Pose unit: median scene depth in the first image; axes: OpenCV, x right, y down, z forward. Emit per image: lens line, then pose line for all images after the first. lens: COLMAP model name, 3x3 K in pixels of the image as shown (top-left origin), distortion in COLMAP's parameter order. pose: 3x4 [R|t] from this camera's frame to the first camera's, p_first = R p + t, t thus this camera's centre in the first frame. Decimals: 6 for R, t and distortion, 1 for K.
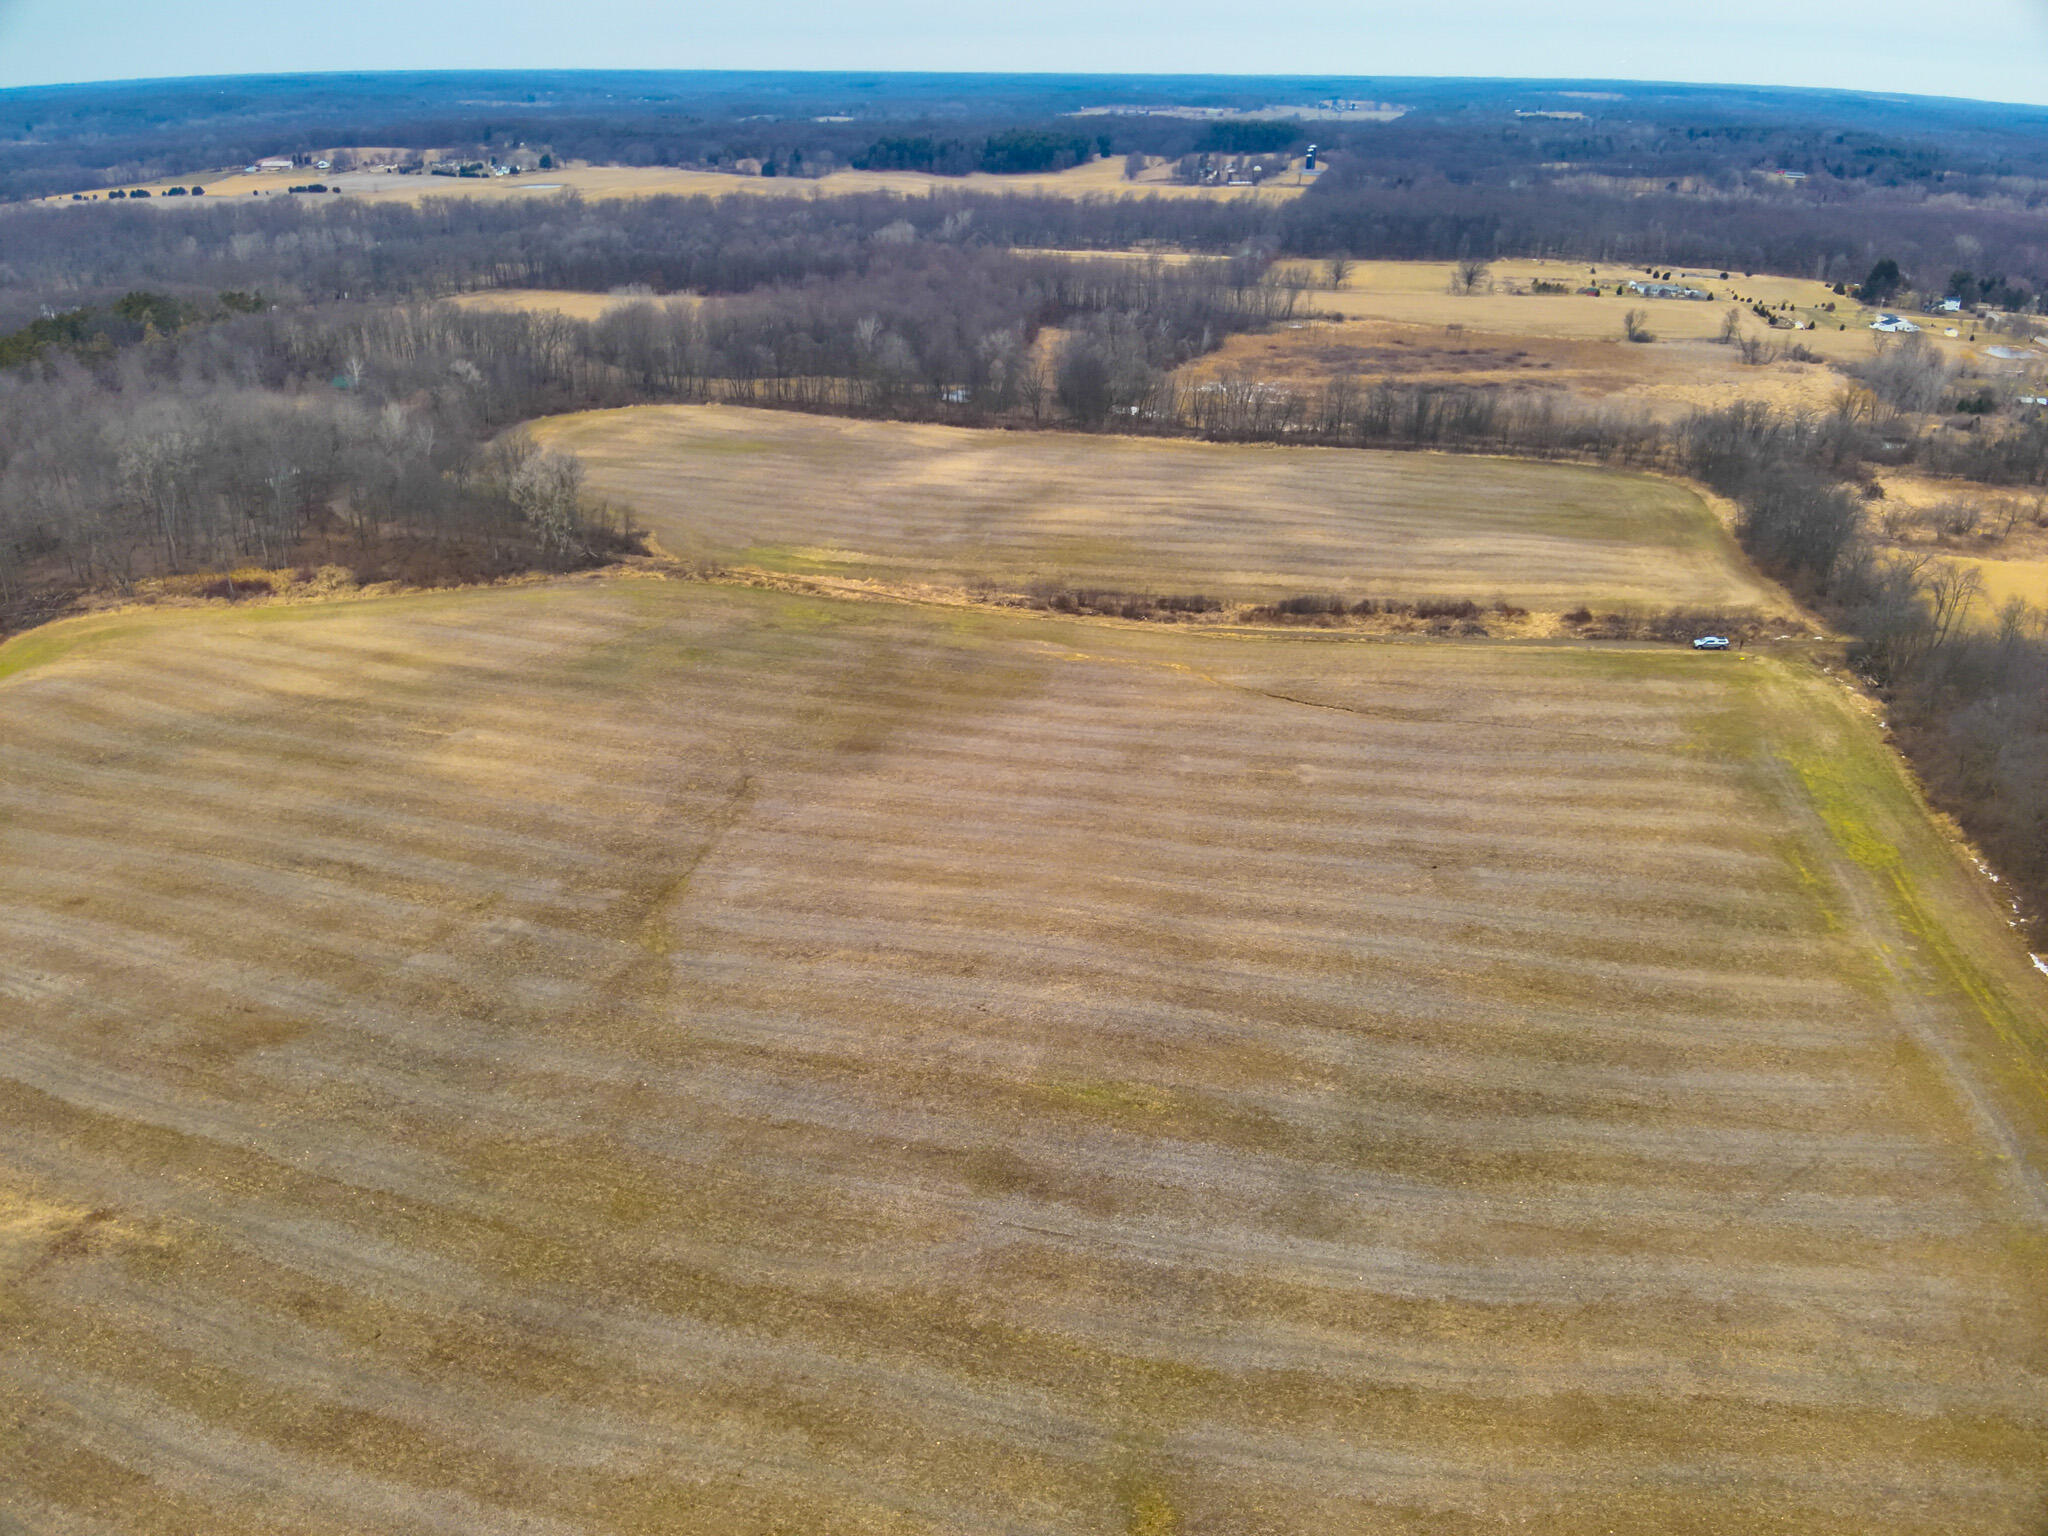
lens RADIAL K [[1483.1, 0, 1015.6], [0, 1483.1, 781.7], [0, 0, 1]] dist [0.101844, -0.196700]
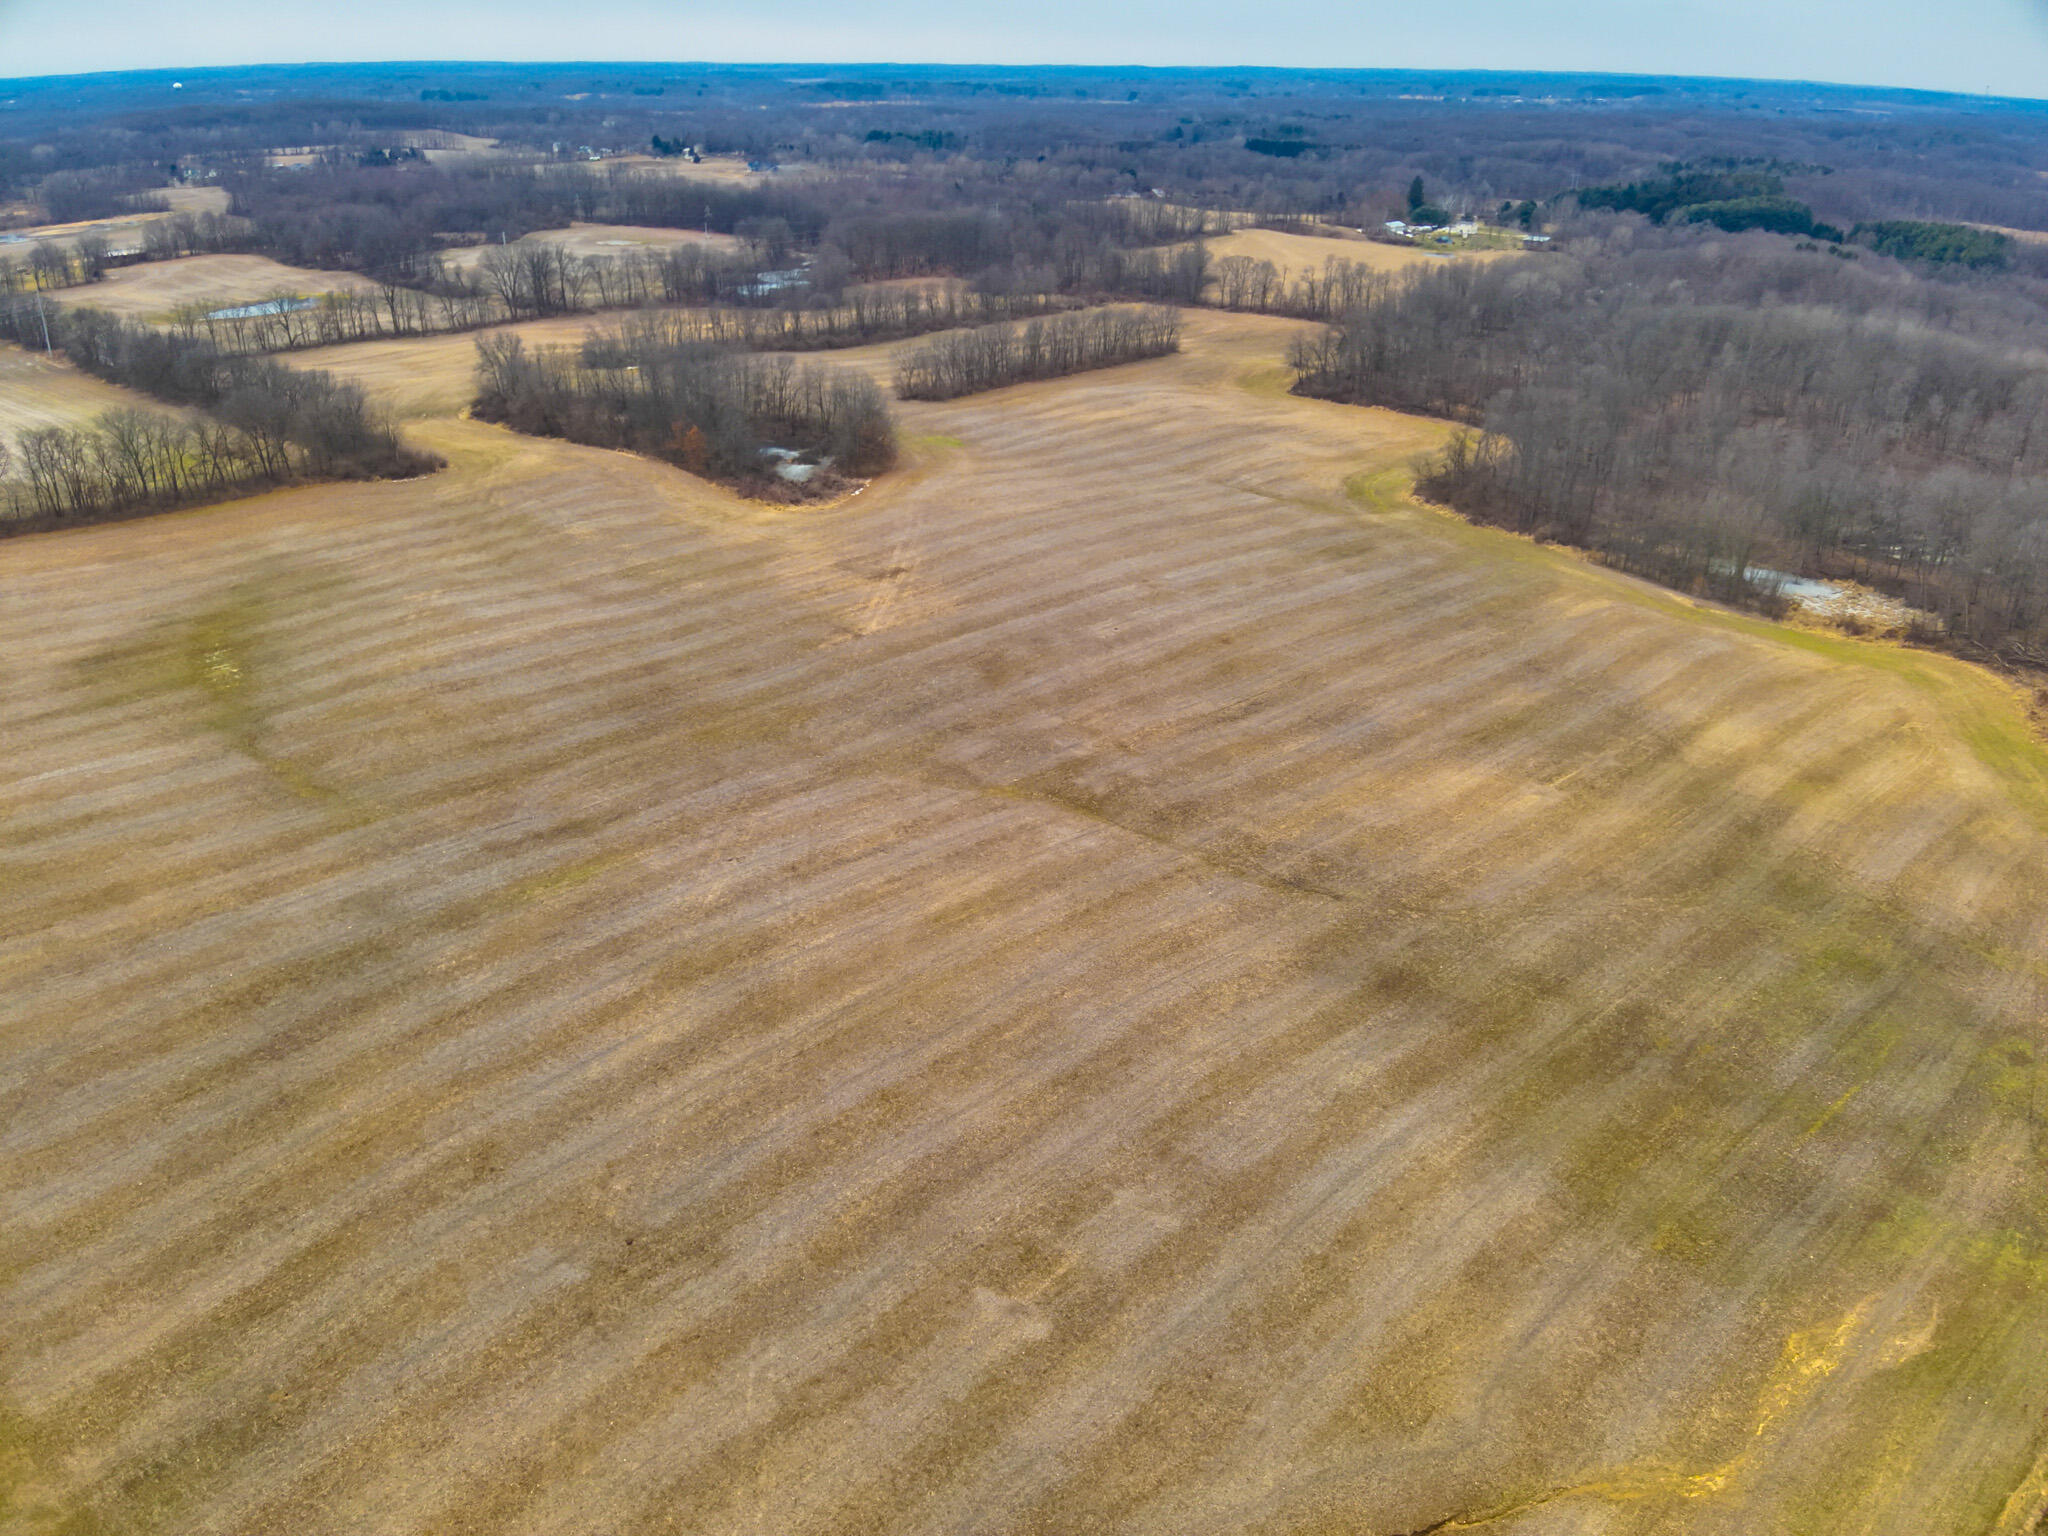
lens RADIAL K [[1483.1, 0, 1015.6], [0, 1483.1, 781.7], [0, 0, 1]] dist [0.101844, -0.196700]
pose [[-0.478034, 0.370239, -0.796497, 0.390180], [-0.387967, 0.724558, 0.569646, -0.322765], [0.788014, 0.581325, -0.202722, 0.681857]]
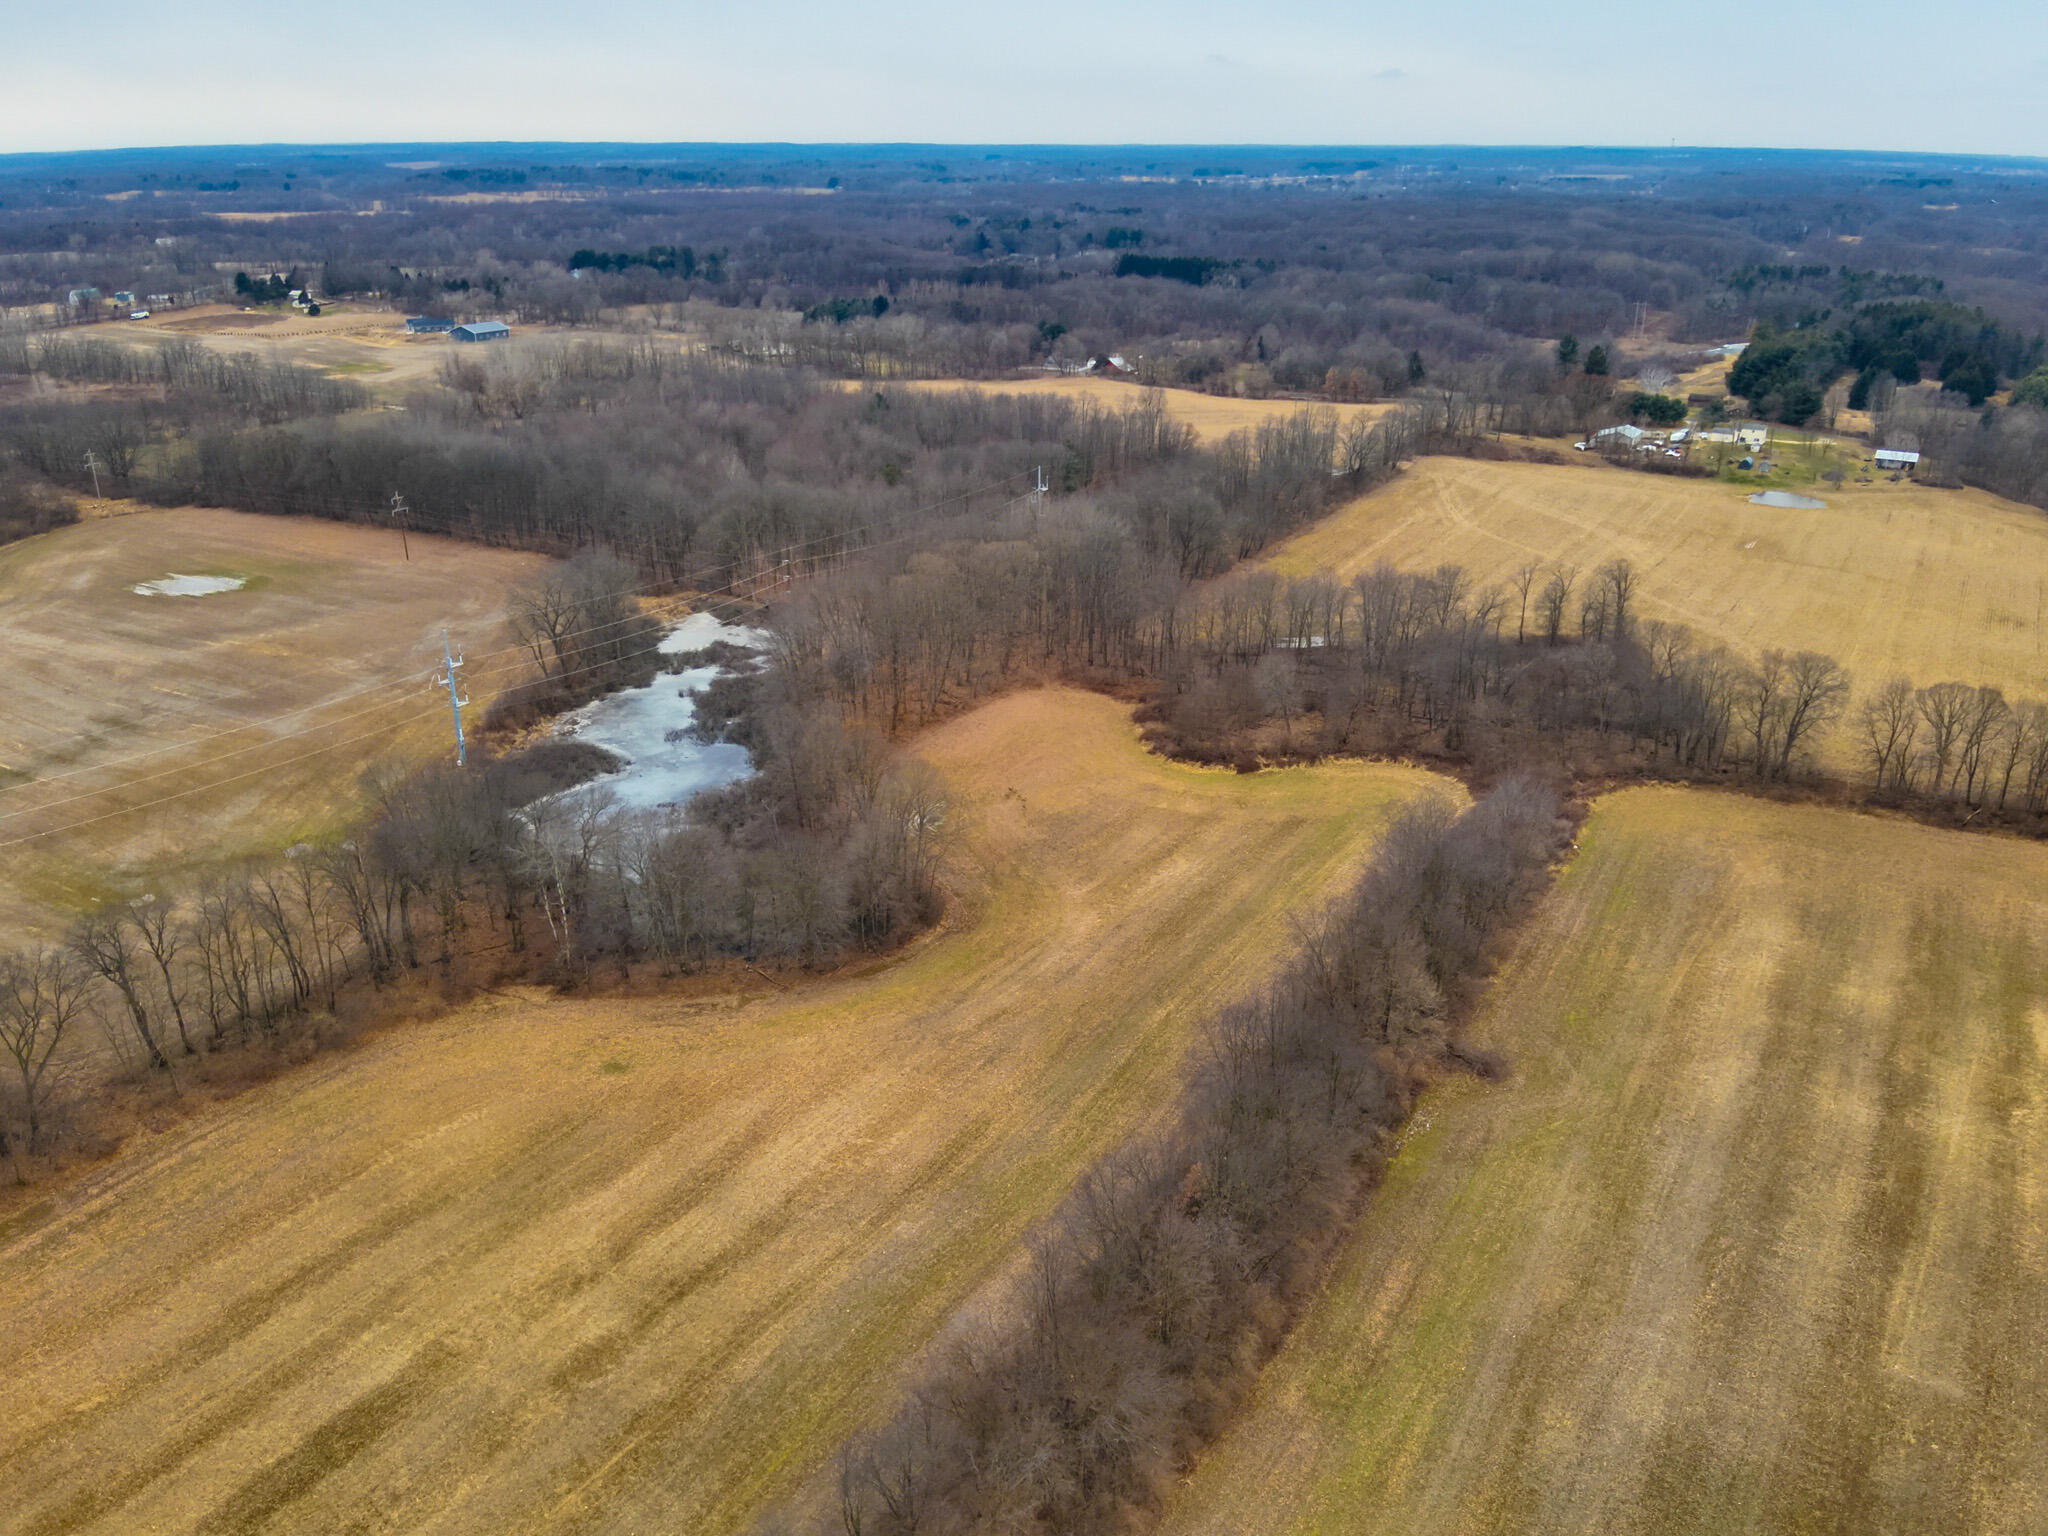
lens RADIAL K [[1595.9, 0, 1024.0], [0, 1595.9, 768.0], [0, 0, 1]] dist [0.121310, -0.239717]
pose [[-0.273274, 0.341188, -0.899396, -0.643901], [-0.418337, 0.799785, 0.430509, 0.041717], [0.866207, 0.493897, -0.075828, -0.156871]]
